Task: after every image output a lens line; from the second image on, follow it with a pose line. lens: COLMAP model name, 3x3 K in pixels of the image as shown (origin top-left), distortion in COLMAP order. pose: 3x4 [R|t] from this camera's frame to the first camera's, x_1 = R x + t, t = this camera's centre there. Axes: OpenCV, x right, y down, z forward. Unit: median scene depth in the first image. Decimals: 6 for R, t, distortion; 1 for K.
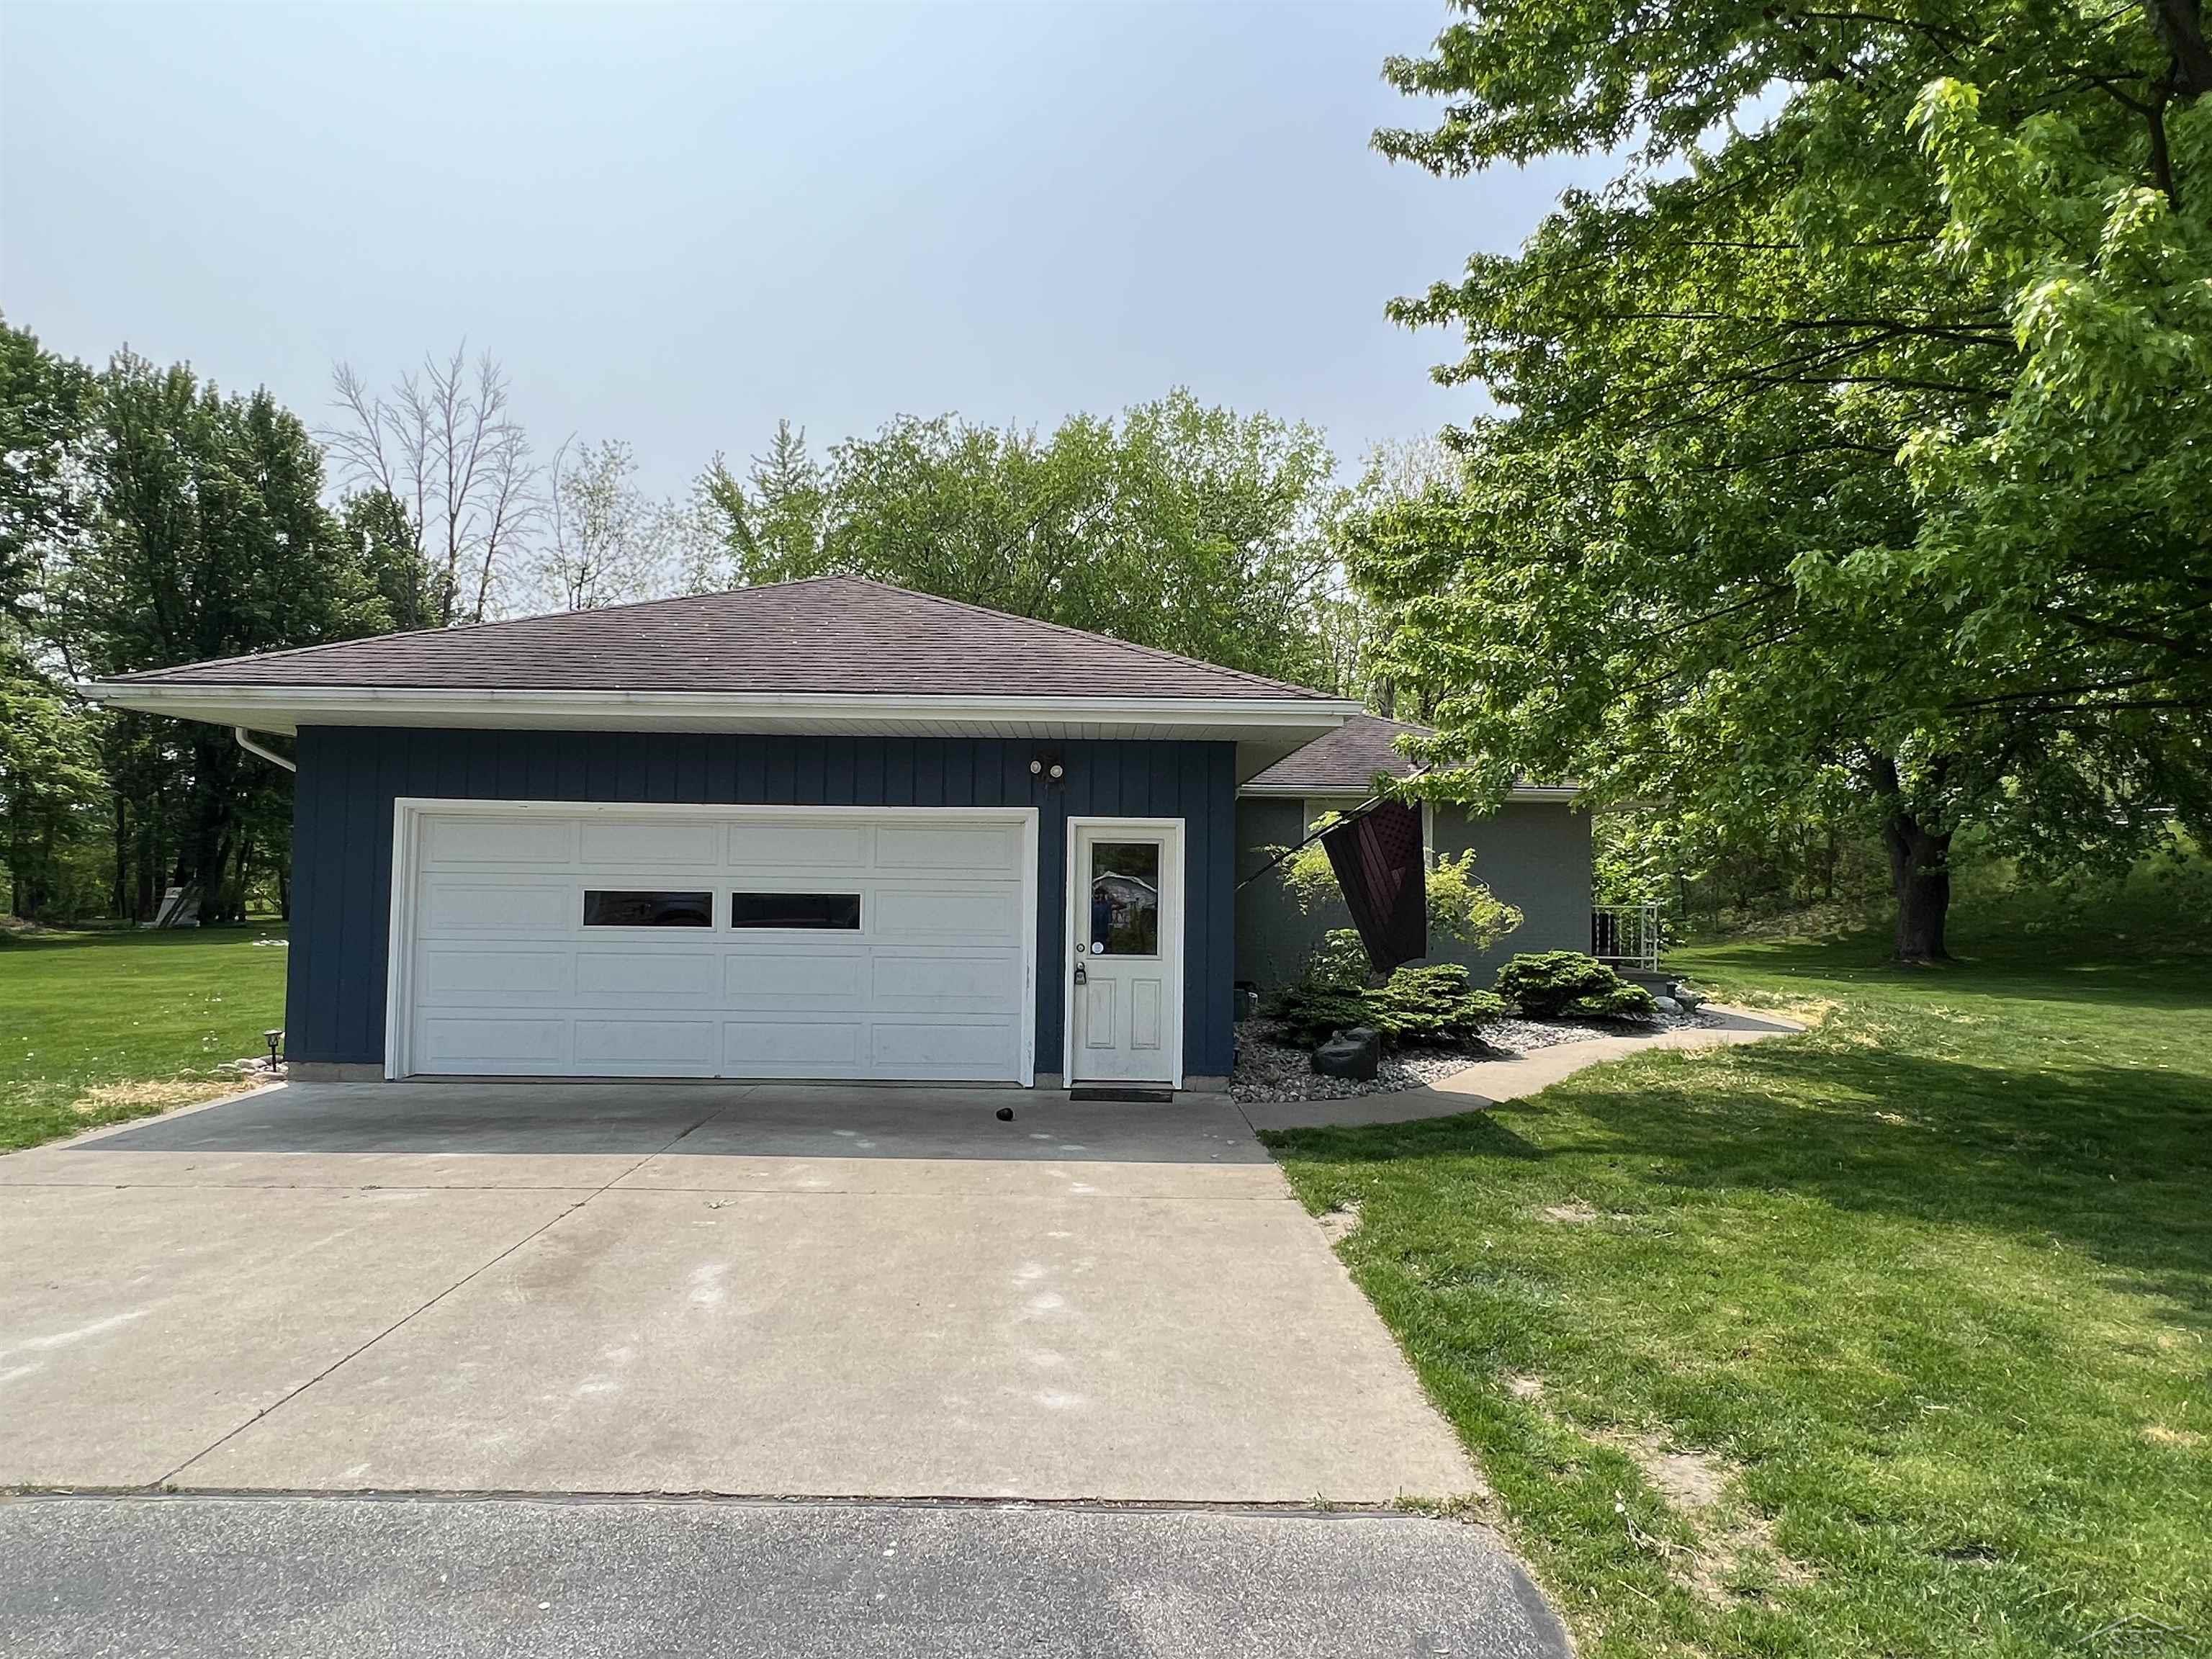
lens RADIAL K [[1328.8, 0, 1102.3], [0, 1328.8, 828.4], [0, 0, 1]] dist [-0.003125, -0.001234]
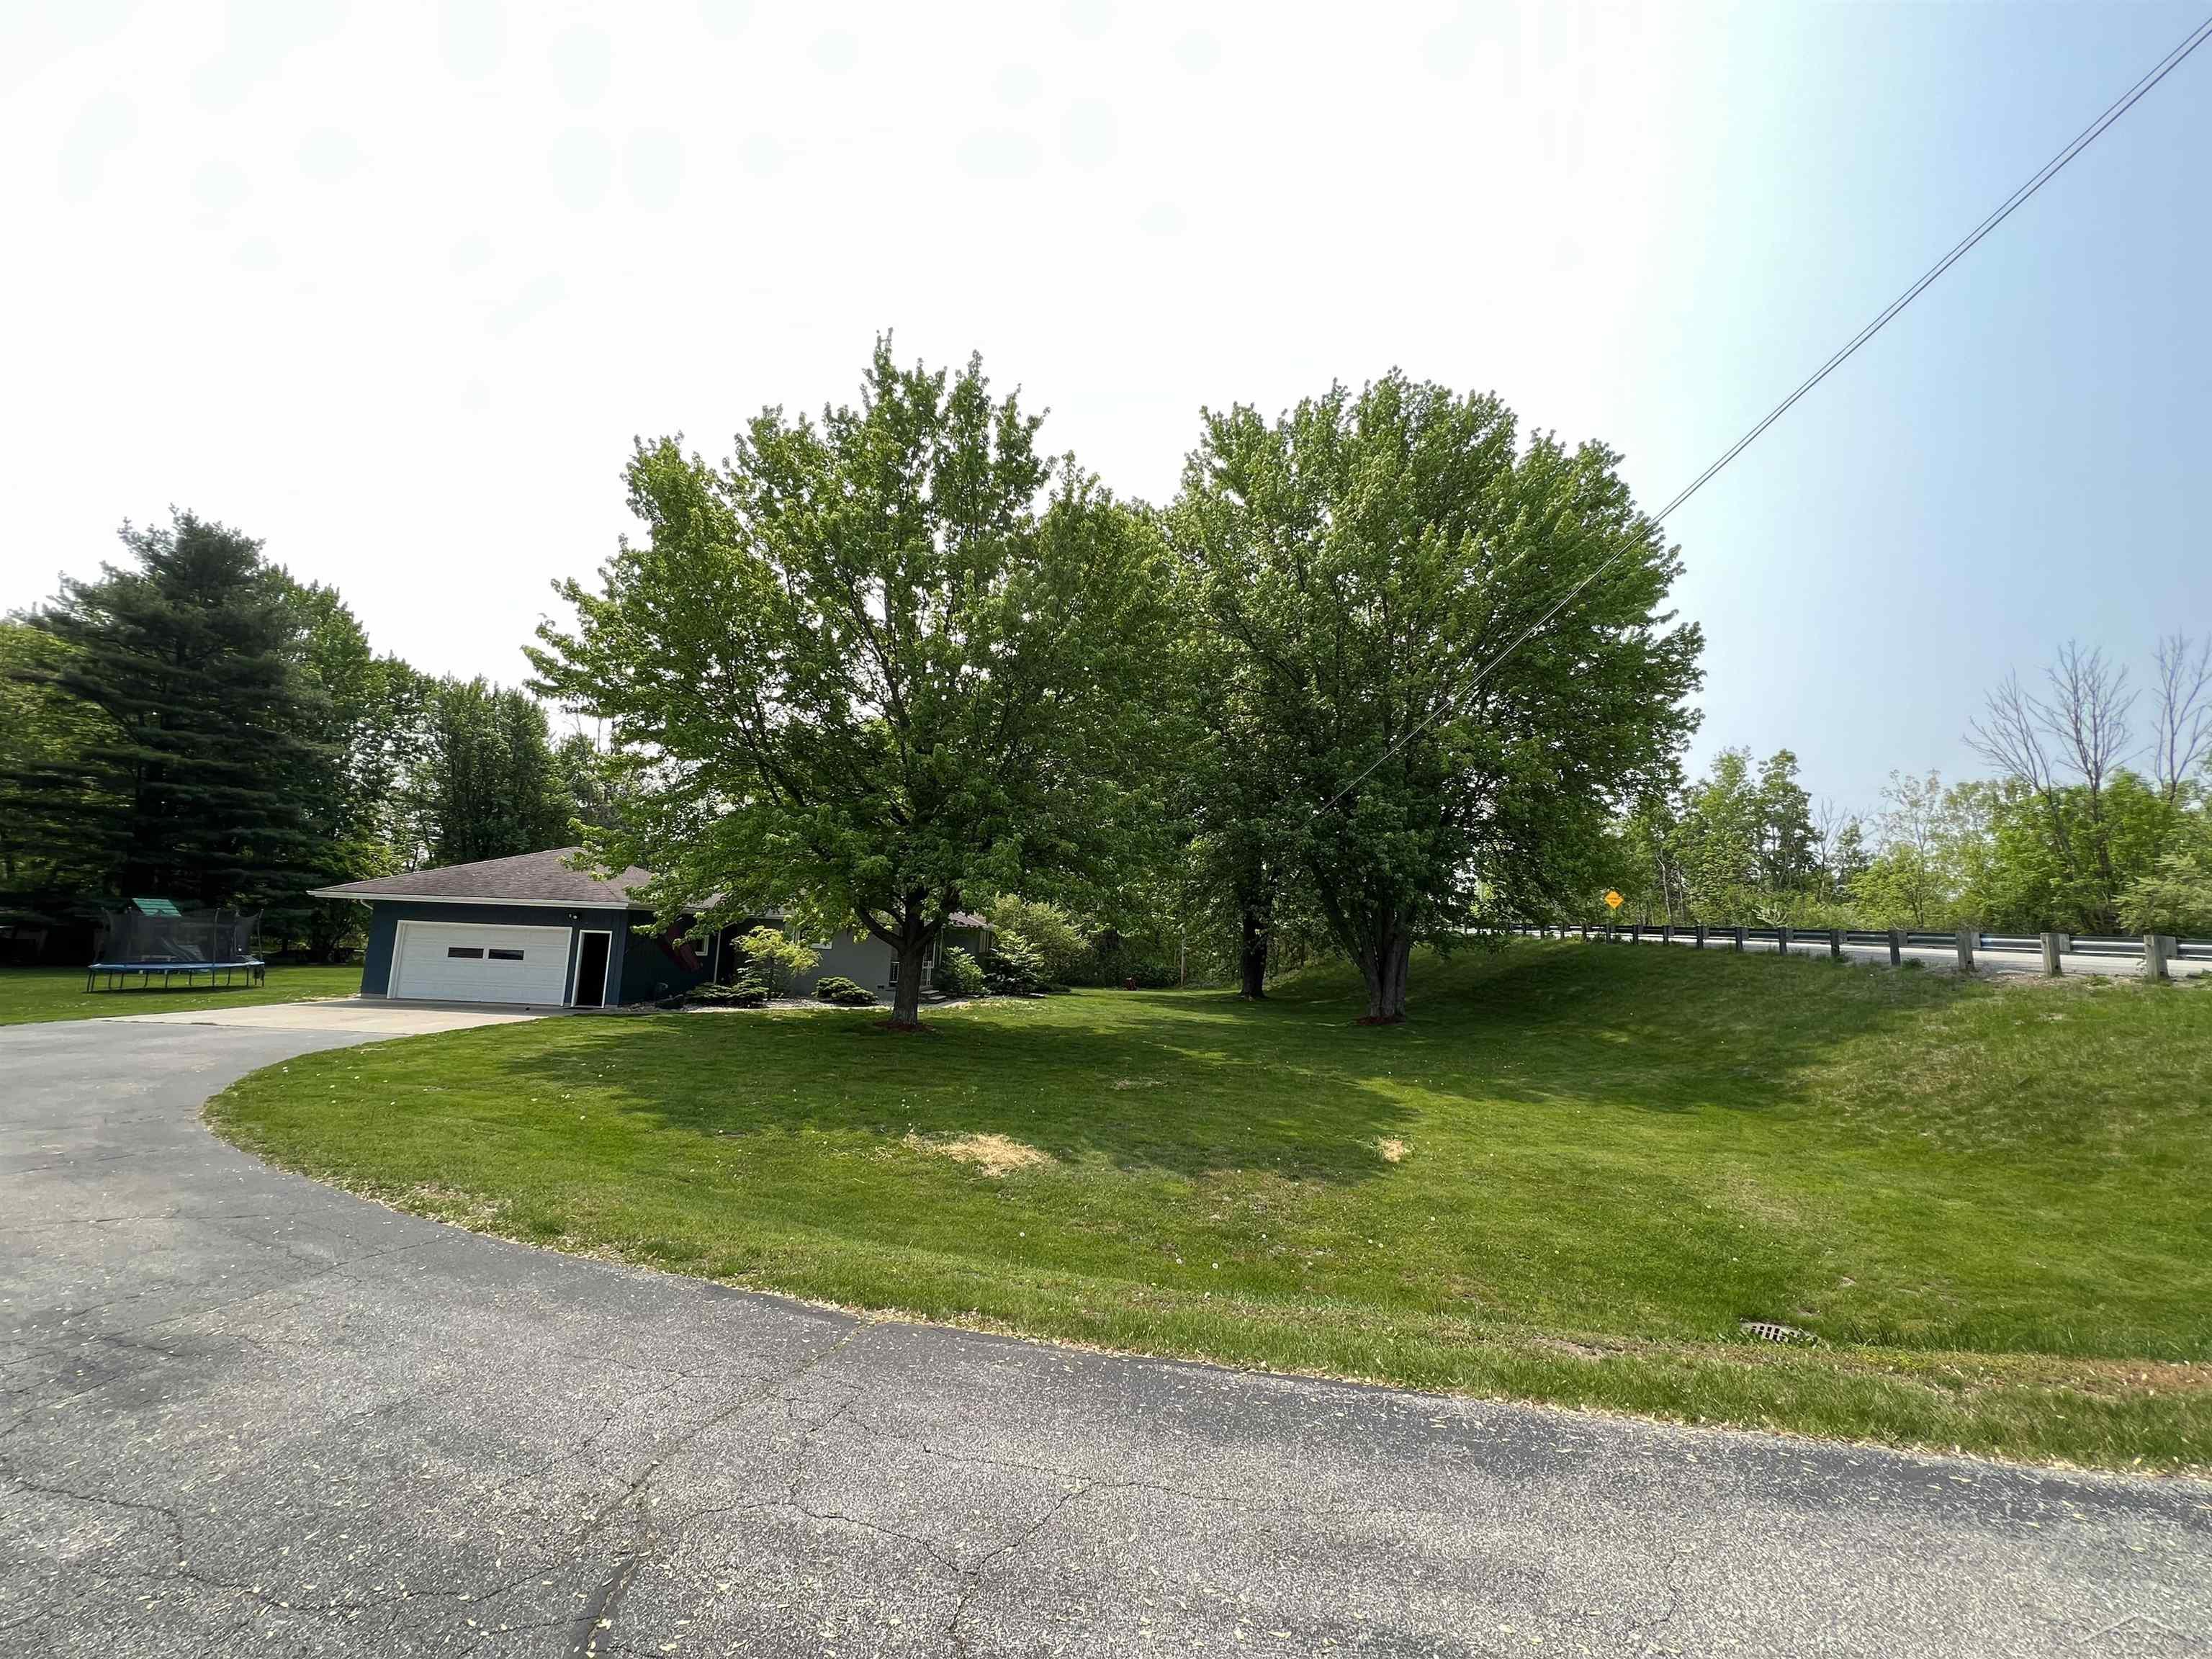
lens RADIAL K [[876.9, 0, 1114.2], [0, 876.9, 838.2], [0, 0, 1]] dist [0.001560, 0.000073]
pose [[0.999223, 0.019858, -0.034040, 0.358472], [-0.022322, 0.997037, -0.073612, -0.027107], [0.032477, 0.074315, 0.996706, -0.318418]]
